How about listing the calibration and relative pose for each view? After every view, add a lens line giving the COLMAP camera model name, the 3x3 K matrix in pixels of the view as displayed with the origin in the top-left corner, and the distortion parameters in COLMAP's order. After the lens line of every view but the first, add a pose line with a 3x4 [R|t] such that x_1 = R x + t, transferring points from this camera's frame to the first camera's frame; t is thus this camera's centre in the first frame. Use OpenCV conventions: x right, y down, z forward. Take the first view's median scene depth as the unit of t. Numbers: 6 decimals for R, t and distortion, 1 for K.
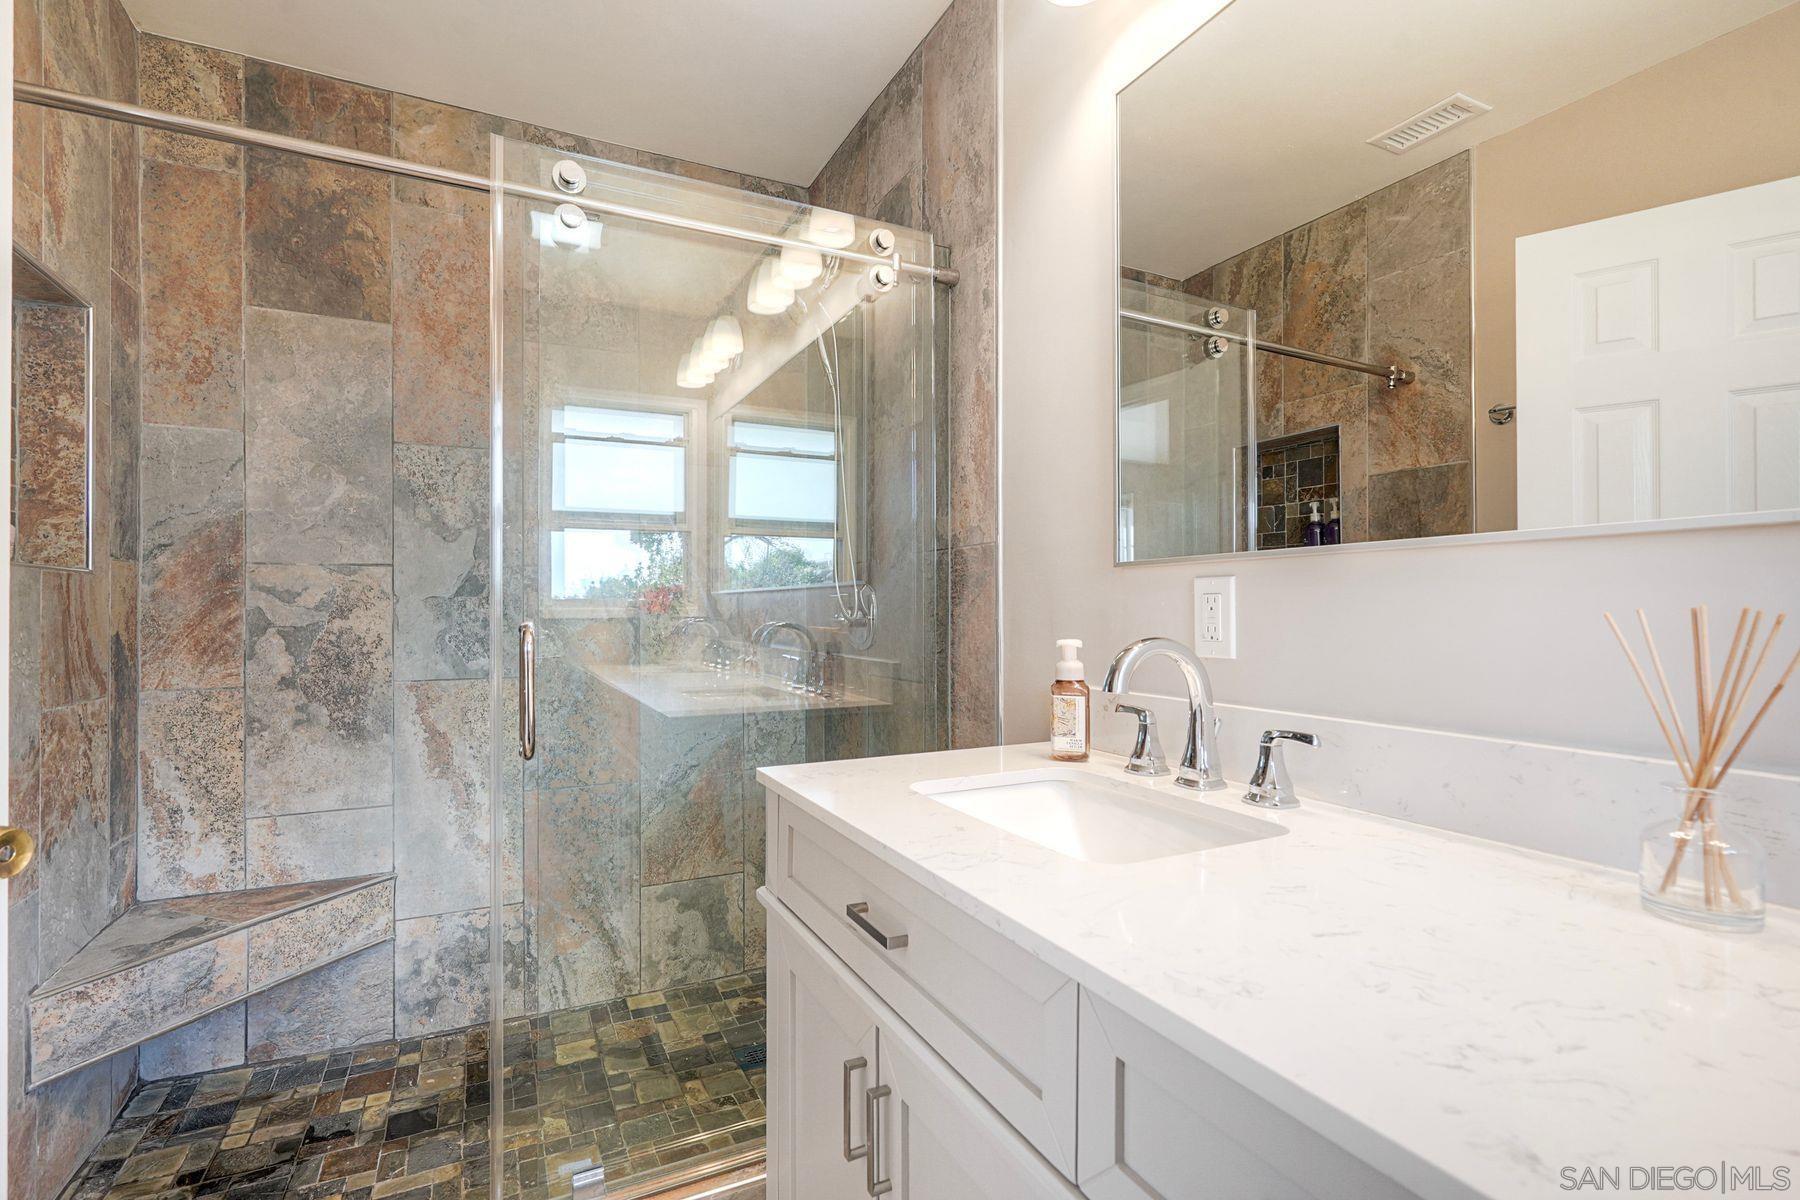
lens RADIAL K [[820.0, 0, 907.2], [0, 820.0, 604.9], [0, 0, 1]] dist [-0.006304, 0.003584]
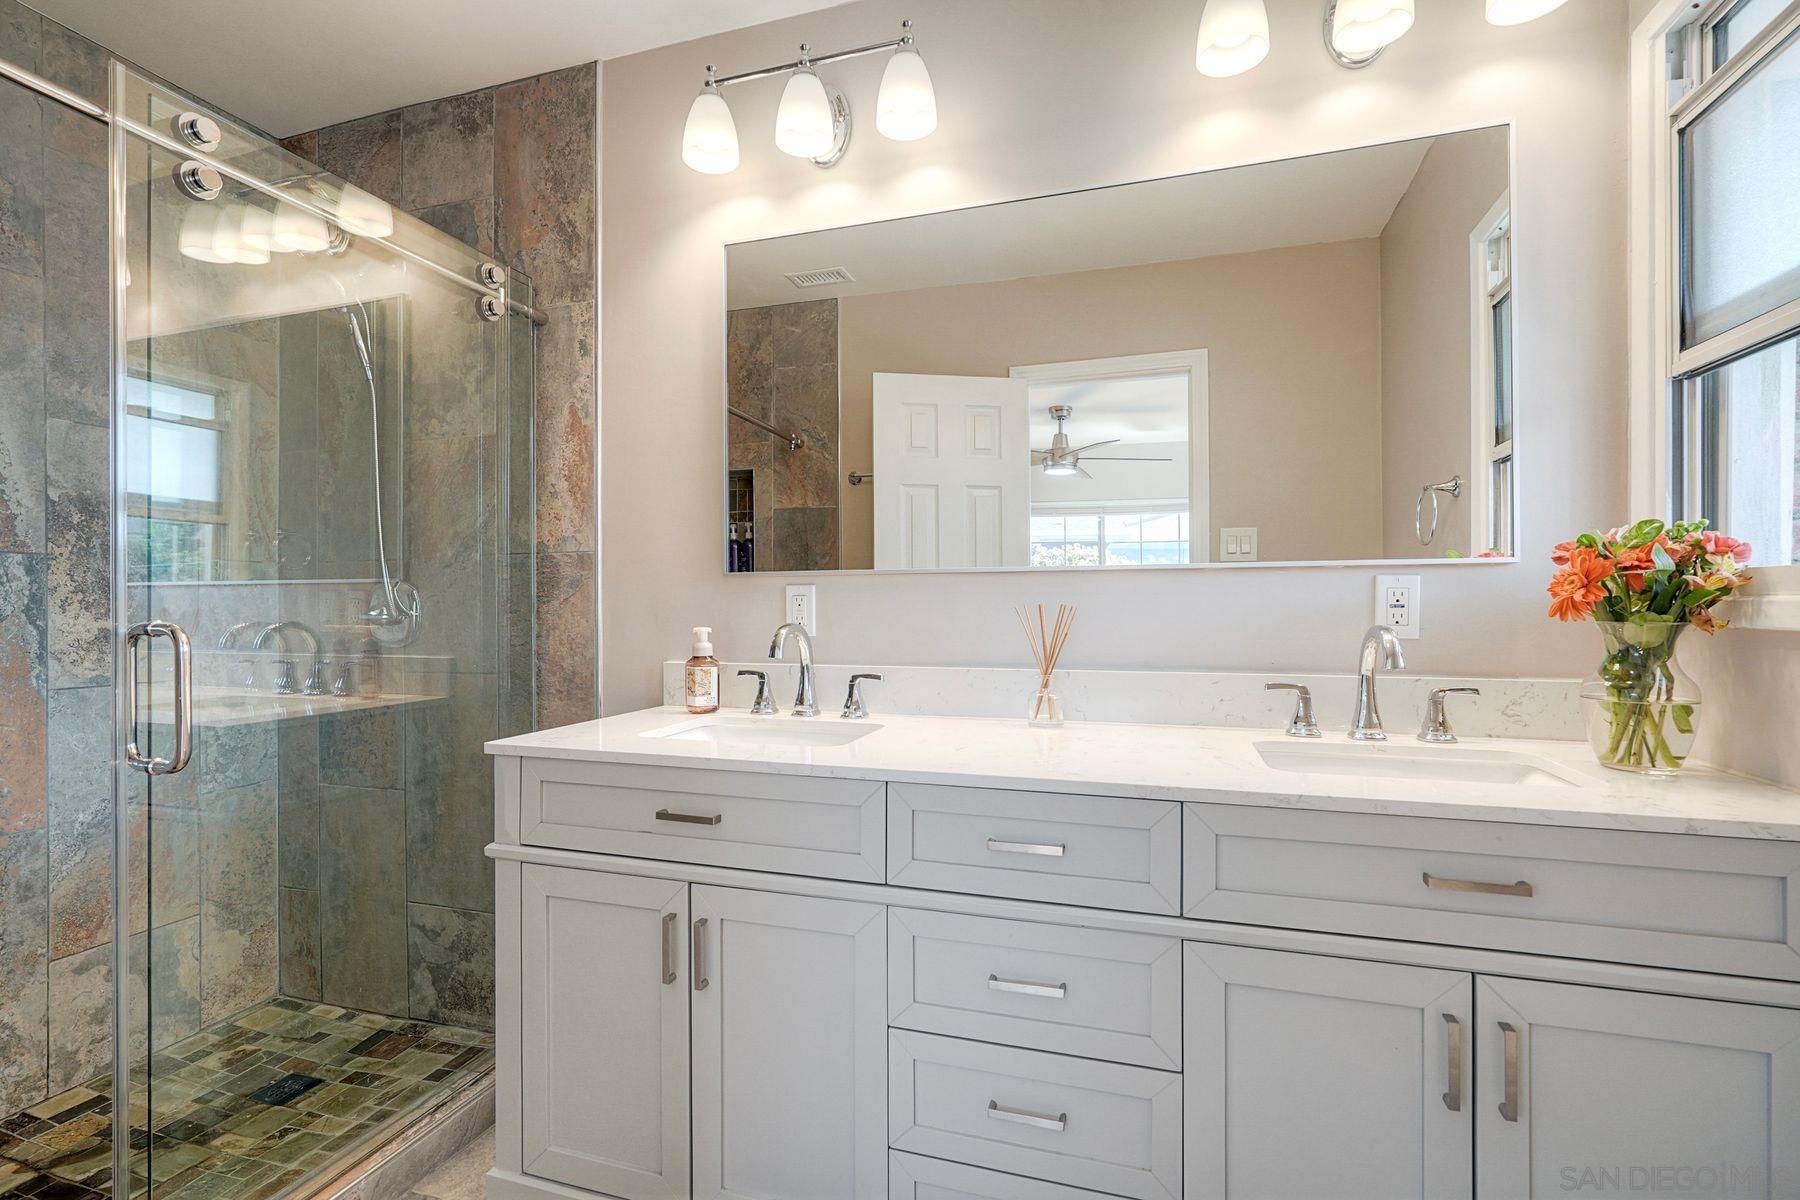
lens RADIAL K [[820.0, 0, 888.0], [0, 820.0, 602.8], [0, 0, 1]] dist [-0.006304, 0.003584]
pose [[0.701193, 0.001789, 0.712970, -0.392253], [-0.001535, 0.999998, -0.000999, 0.000756], [-0.712970, -0.000394, 0.701194, -0.143390]]
